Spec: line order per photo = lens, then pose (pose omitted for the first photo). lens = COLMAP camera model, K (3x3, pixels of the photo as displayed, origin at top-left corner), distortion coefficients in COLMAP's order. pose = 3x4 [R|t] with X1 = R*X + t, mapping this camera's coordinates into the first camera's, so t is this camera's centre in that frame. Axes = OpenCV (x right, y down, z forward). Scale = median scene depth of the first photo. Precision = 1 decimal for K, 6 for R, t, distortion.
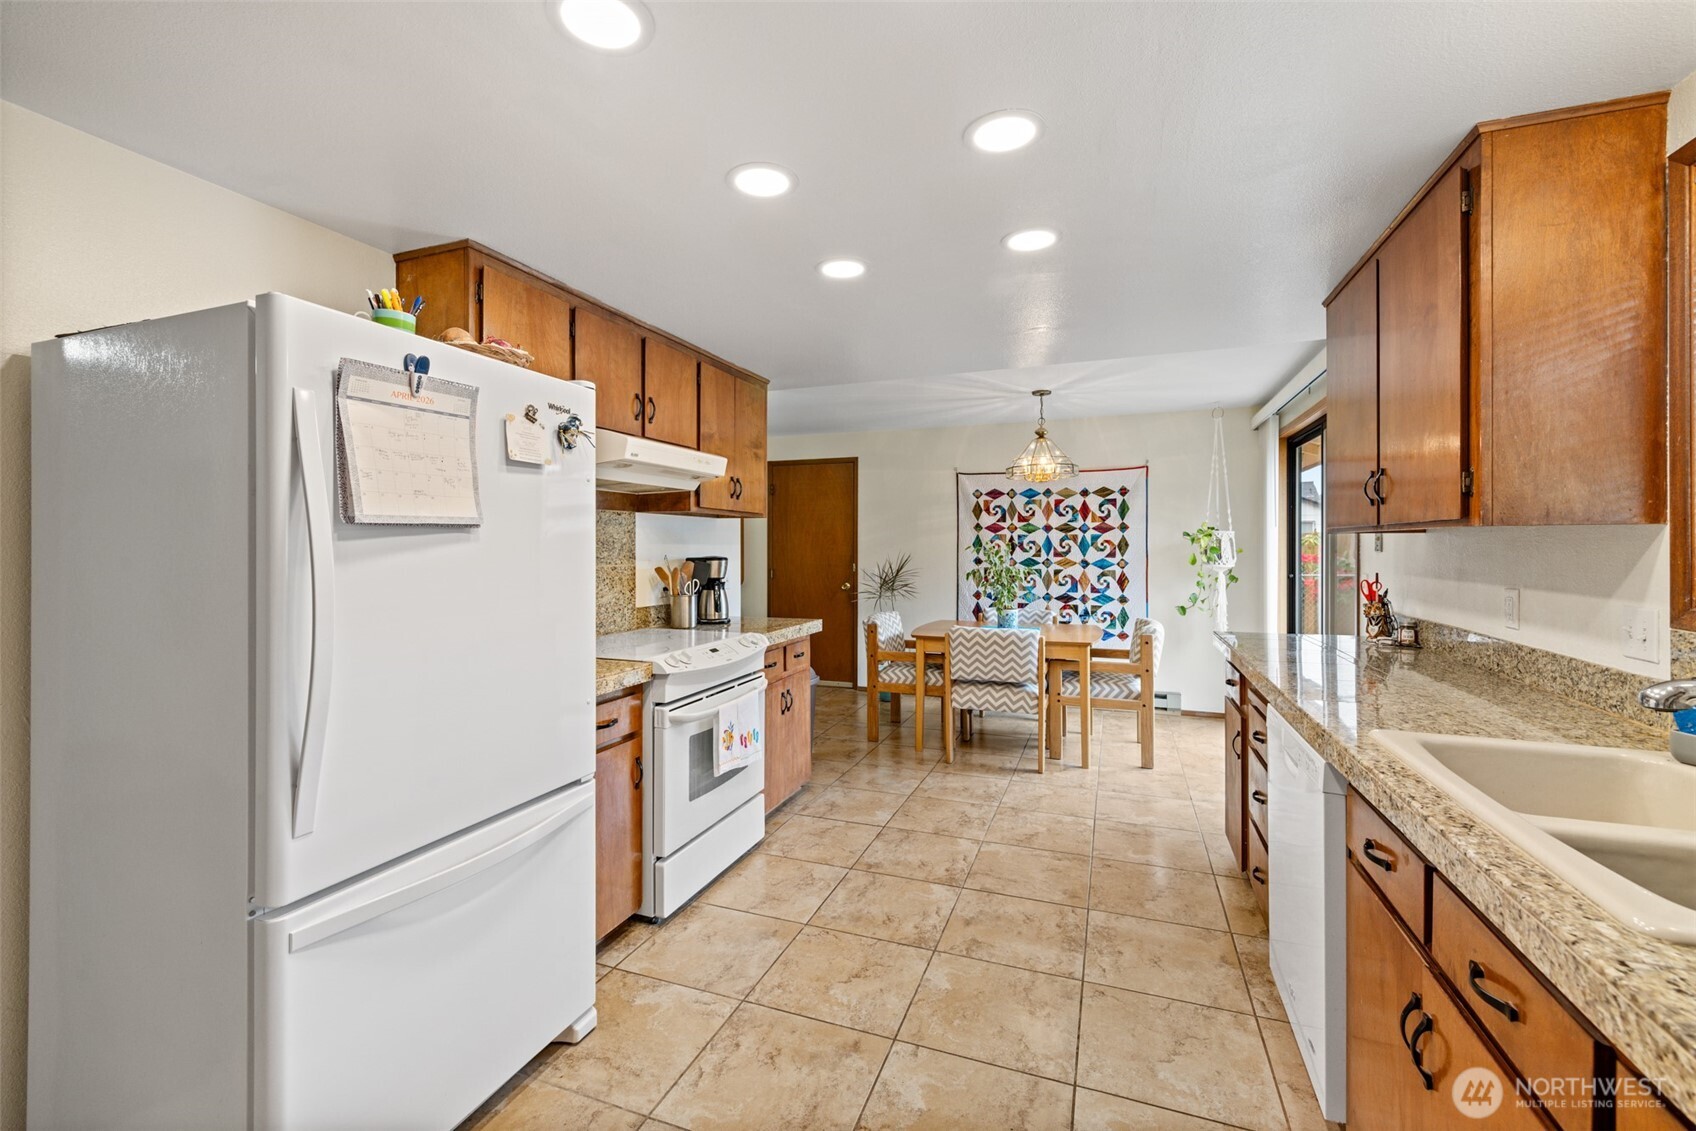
lens RADIAL K [[724.2, 0, 832.8], [0, 724.2, 547.7], [0, 0, 1]] dist [0.000105, -0.000410]
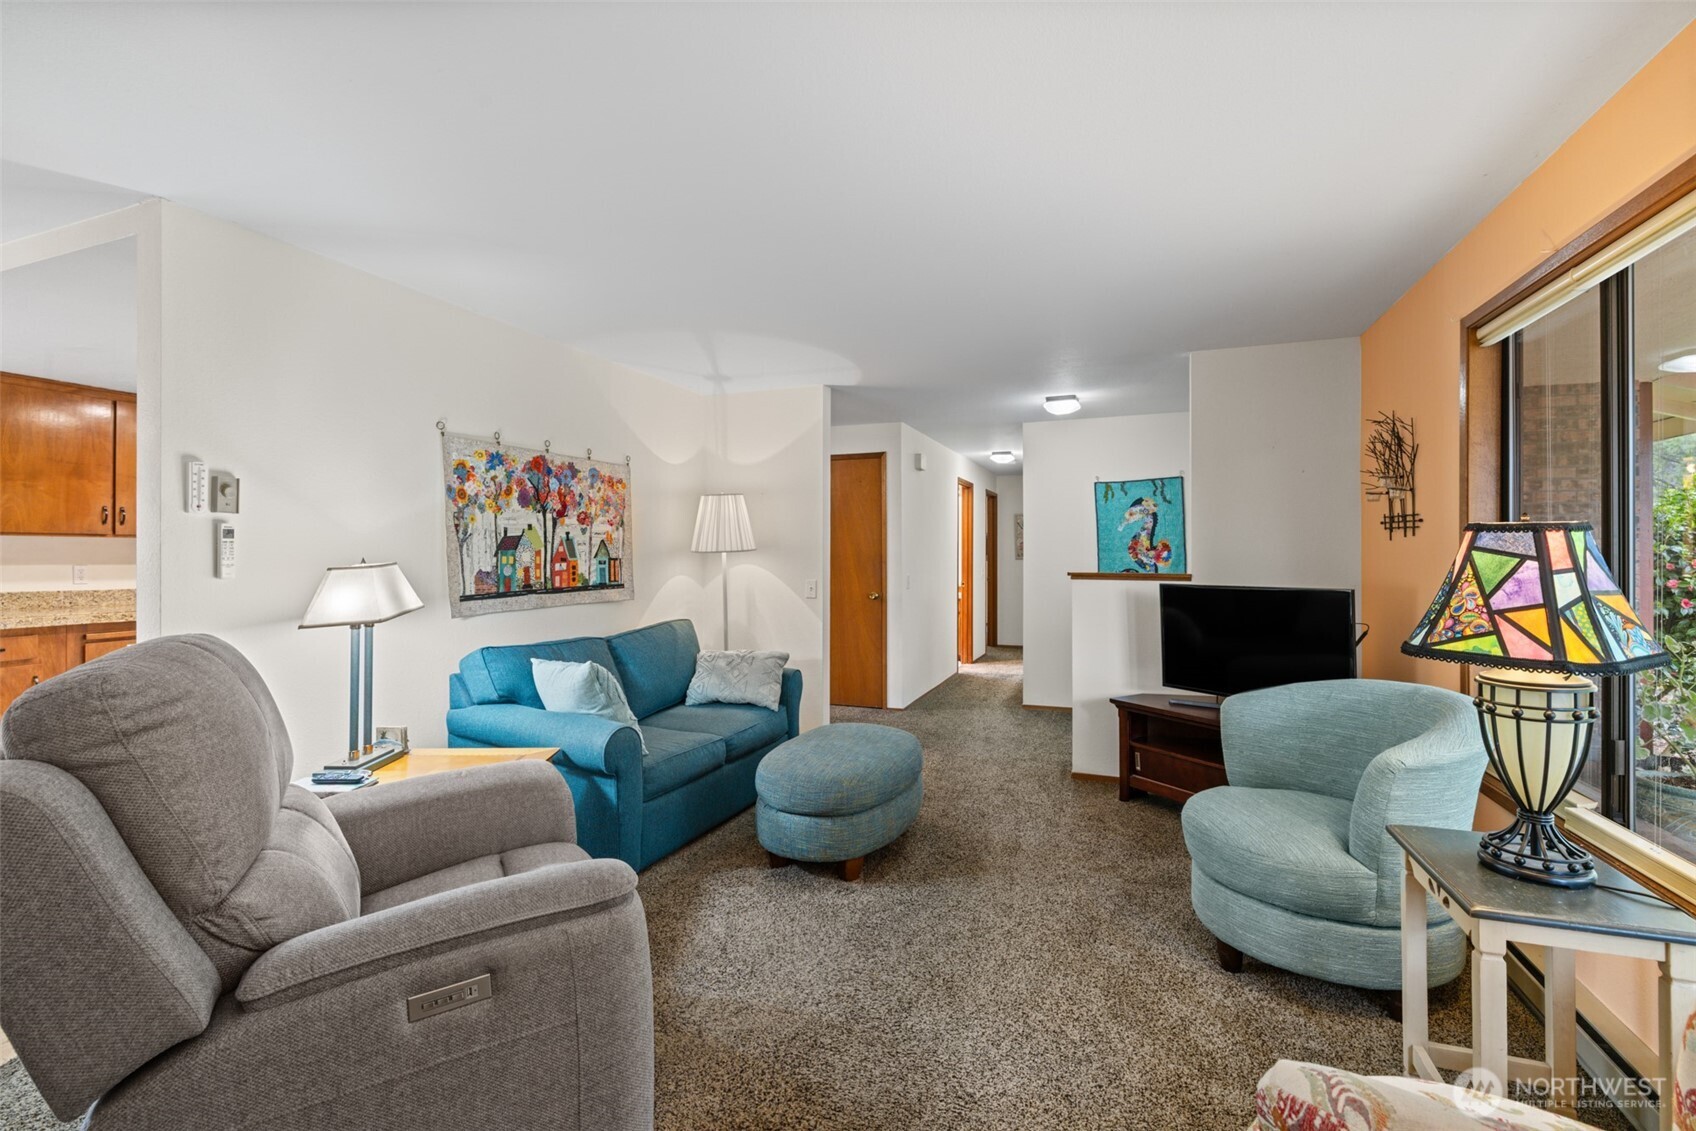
lens RADIAL K [[762.5, 0, 838.2], [0, 762.5, 560.1], [0, 0, 1]] dist [-0.005394, 0.001318]
pose [[-0.999898, 0.001042, 0.014229, -0.805407], [0.001157, 0.999967, 0.008071, 0.015479], [-0.014220, 0.008087, -0.999866, 1.960470]]
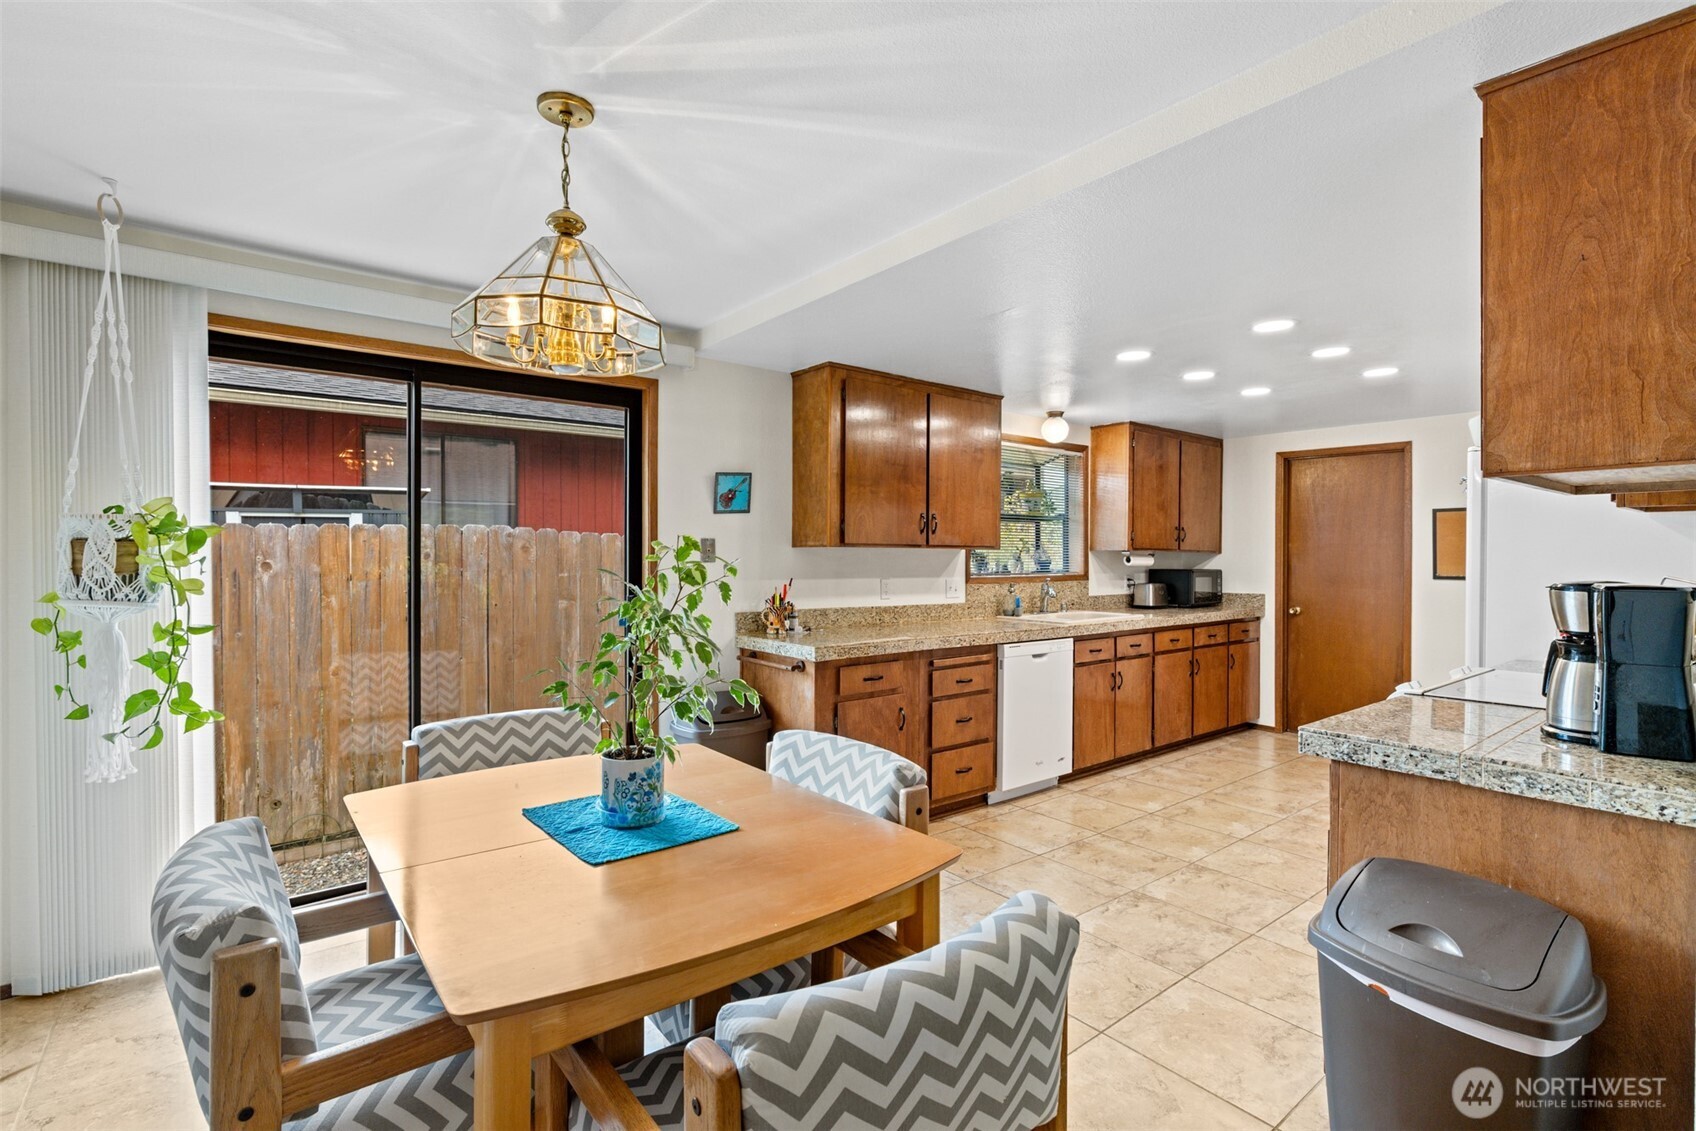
lens RADIAL K [[773.4, 0, 846.8], [0, 773.4, 561.0], [0, 0, 1]] dist [-0.009874, 0.002881]
pose [[-0.864135, -0.004182, 0.503242, -0.014291], [-0.000688, 0.999974, 0.007127, -0.003674], [-0.503259, 0.005812, -0.864116, 1.753593]]
